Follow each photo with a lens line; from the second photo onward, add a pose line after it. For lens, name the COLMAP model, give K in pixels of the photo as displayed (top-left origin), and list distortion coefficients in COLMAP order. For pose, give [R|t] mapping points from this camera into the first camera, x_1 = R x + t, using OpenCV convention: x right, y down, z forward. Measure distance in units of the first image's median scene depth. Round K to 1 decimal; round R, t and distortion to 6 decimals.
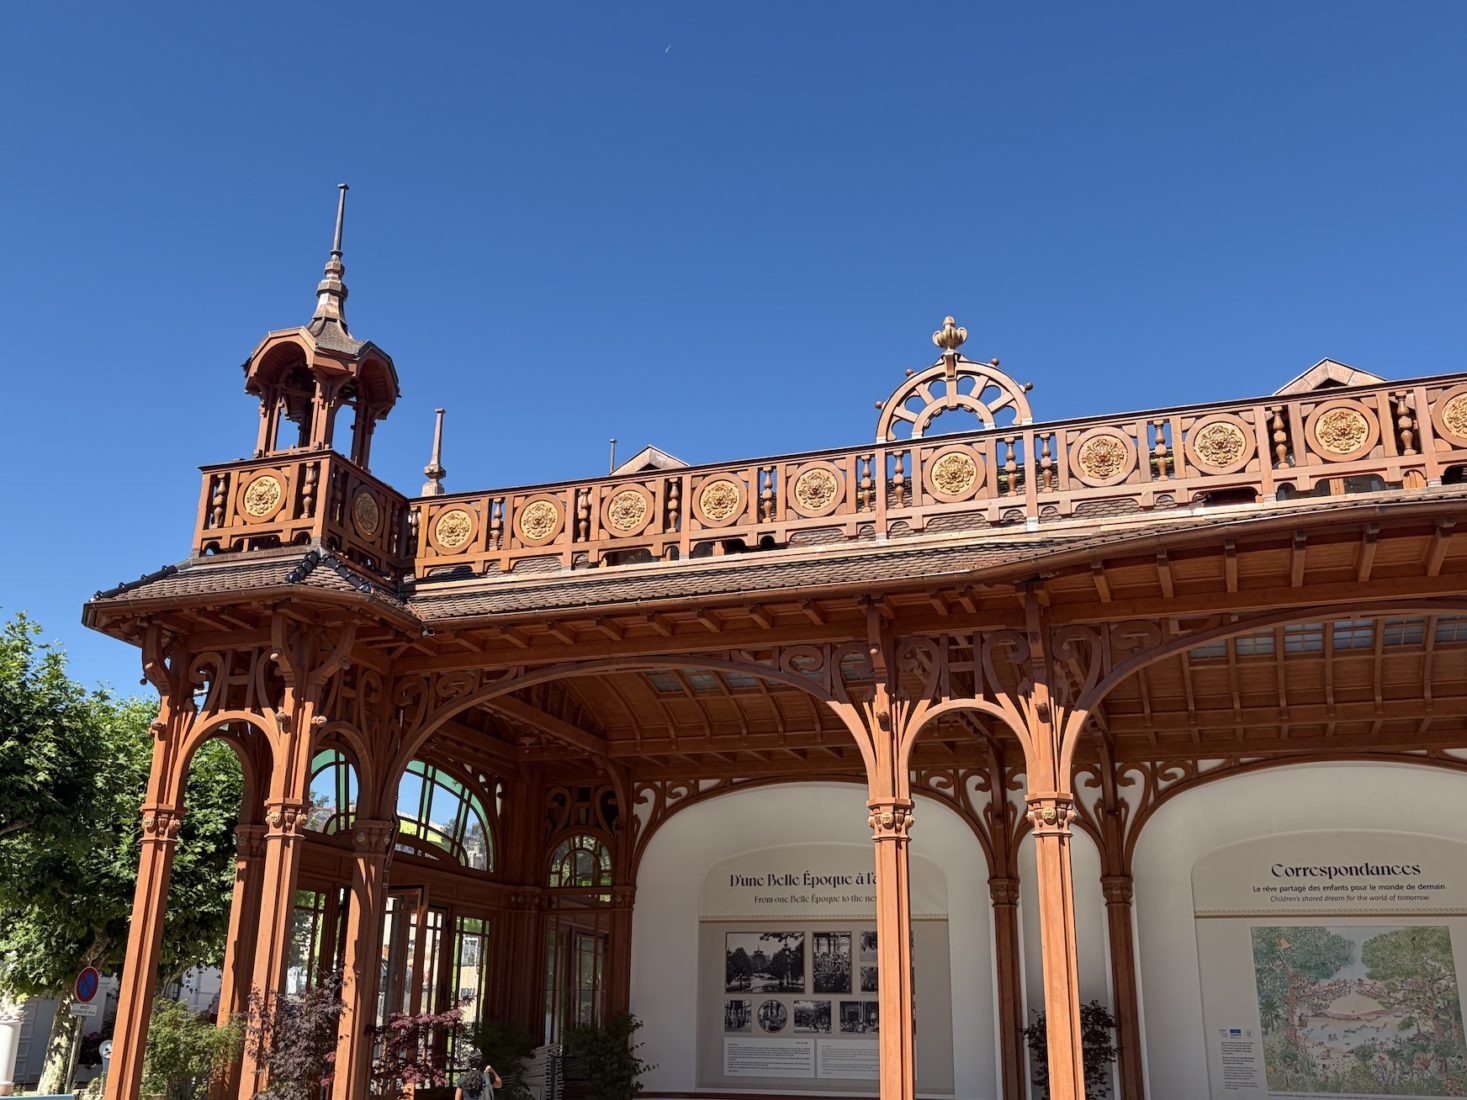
lens RADIAL K [[1403.9, 0, 733.8], [0, 1403.9, 546.8], [0, 0, 1]] dist [0.005105, 0.000000]
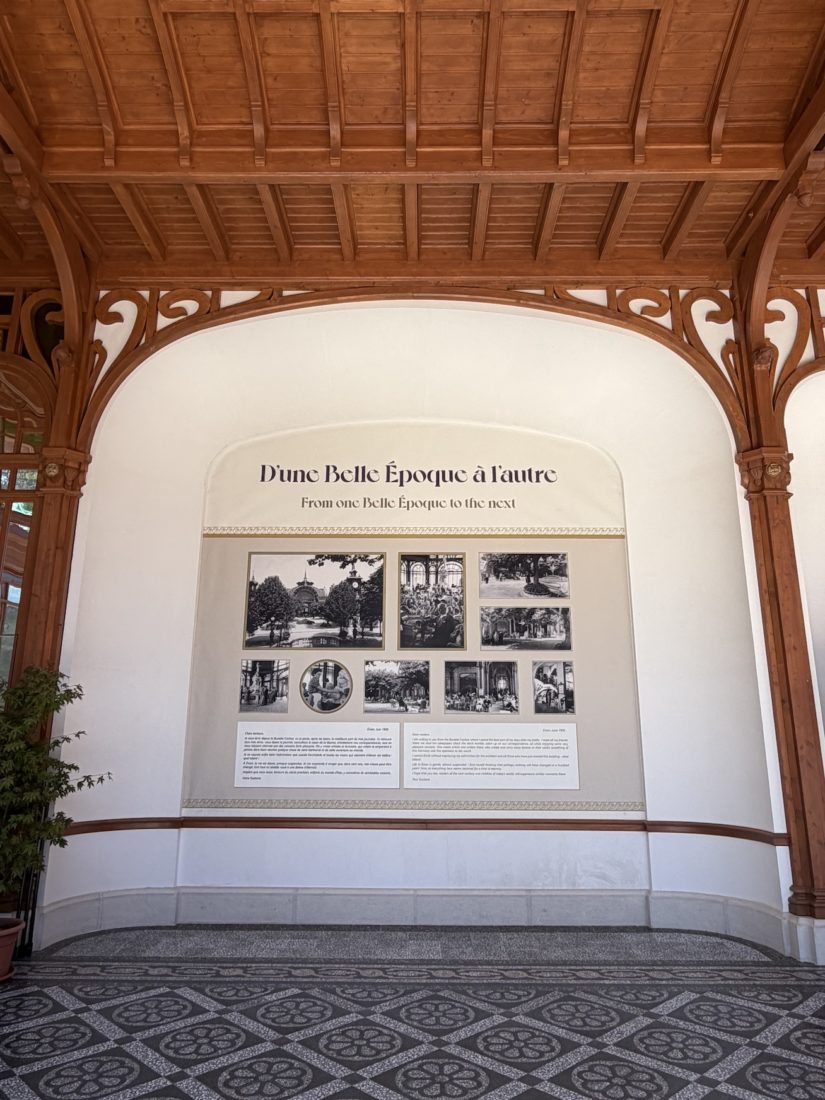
lens RADIAL K [[731.6, 0, 415.7], [0, 731.6, 551.2], [0, 0, 1]] dist [0.027072, -0.002257]
pose [[0.946138, 0.069989, 0.316107, -0.038299], [-0.098494, 0.992300, 0.075098, 0.250142], [-0.308417, -0.102187, 0.945747, 0.699813]]
